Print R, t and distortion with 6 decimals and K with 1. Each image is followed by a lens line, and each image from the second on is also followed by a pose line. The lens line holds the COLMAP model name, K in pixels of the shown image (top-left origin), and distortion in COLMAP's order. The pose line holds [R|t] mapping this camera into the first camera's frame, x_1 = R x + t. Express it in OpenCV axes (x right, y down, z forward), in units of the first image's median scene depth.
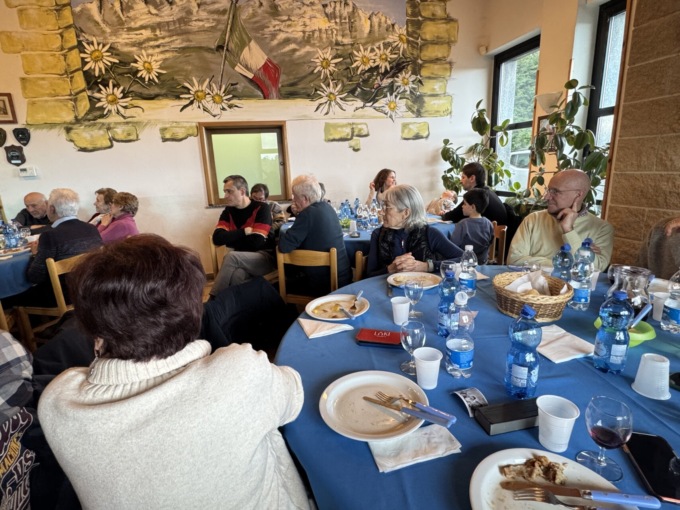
lens RADIAL K [[364.6, 0, 337.9], [0, 364.6, 258.2], [0, 0, 1]] dist [0.001959, -0.001388]
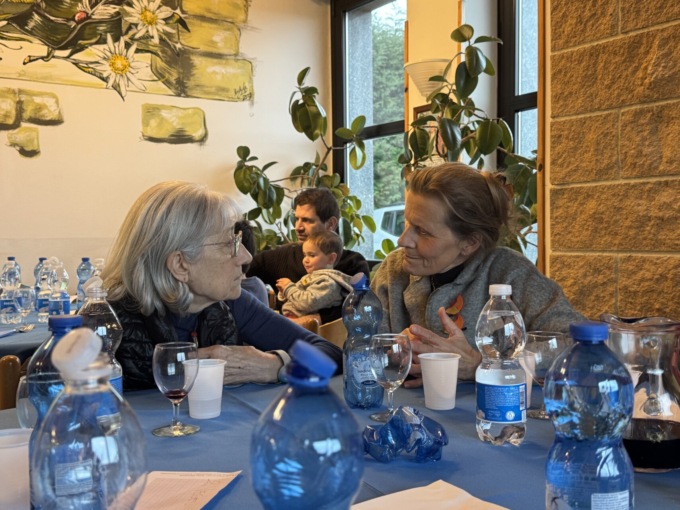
lens RADIAL K [[777.8, 0, 354.6], [0, 777.8, 270.6], [0, 0, 1]] dist [0.035410, 0.000000]
pose [[0.927810, 0.017873, 0.372624, 0.077878], [0.061889, 0.977636, -0.200992, 0.041908], [-0.367883, 0.209544, 0.905954, 0.107301]]
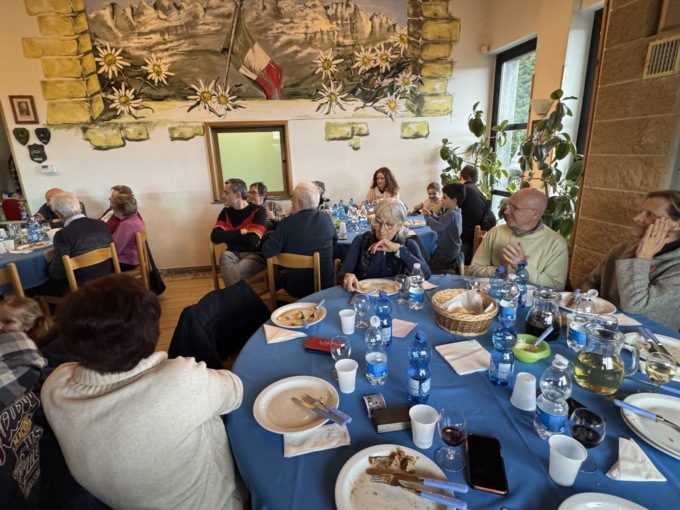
lens RADIAL K [[364.6, 0, 337.5], [0, 364.6, 257.8], [0, 0, 1]] dist [0.001959, -0.001388]
pose [[0.998669, 0.024325, -0.045483, 0.063169], [-0.022446, 0.998892, 0.041375, -0.036461], [0.046439, -0.040299, 0.998108, -0.053548]]
